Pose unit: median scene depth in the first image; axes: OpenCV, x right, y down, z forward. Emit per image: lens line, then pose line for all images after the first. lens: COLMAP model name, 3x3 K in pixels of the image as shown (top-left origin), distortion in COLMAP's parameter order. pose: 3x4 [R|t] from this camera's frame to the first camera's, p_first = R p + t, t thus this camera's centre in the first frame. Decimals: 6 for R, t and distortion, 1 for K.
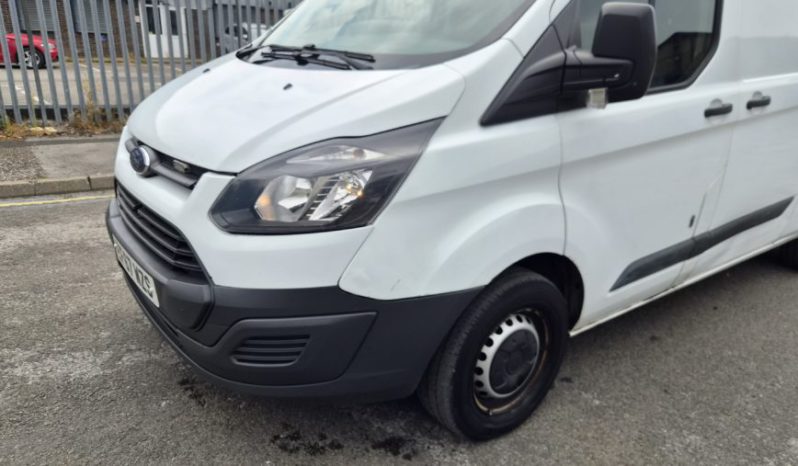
lens RADIAL K [[563.0, 0, 391.1], [0, 563.0, 233.8], [0, 0, 1]] dist [0.035297, -0.005975]
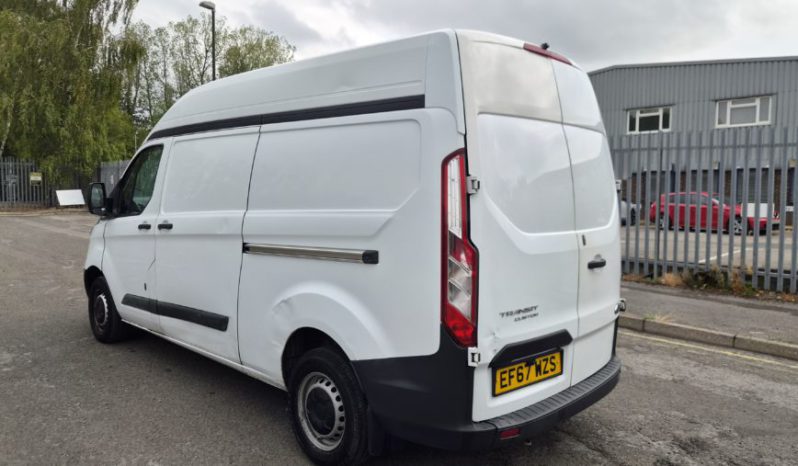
lens RADIAL K [[556.5, 0, 403.6], [0, 556.5, 233.6], [0, 0, 1]] dist [0.038695, -0.001104]
pose [[0.168609, 0.032535, -0.985146, 3.017272], [-0.317627, 0.947935, -0.023056, -0.500919], [0.933104, 0.316796, 0.170165, 1.756467]]
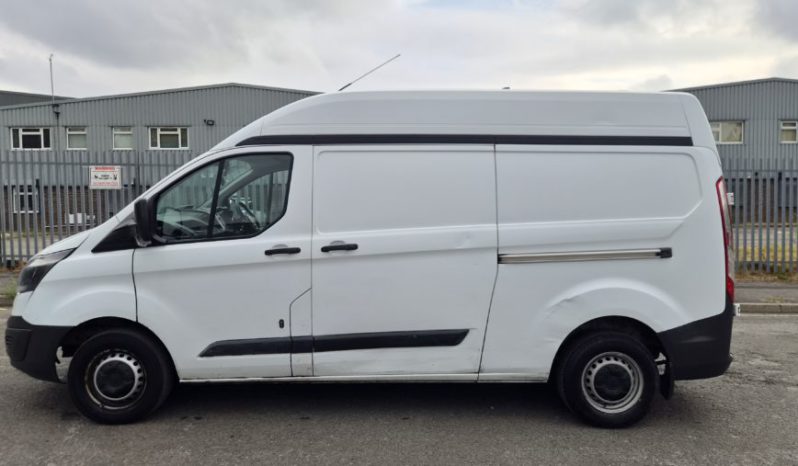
lens RADIAL K [[564.4, 0, 394.8], [0, 564.4, 223.3], [0, 0, 1]] dist [0.051368, -0.000982]
pose [[0.804077, -0.018363, -0.594242, 2.068111], [-0.154146, 0.958903, -0.238209, 0.042360], [0.574195, 0.283138, 0.768201, -0.061843]]
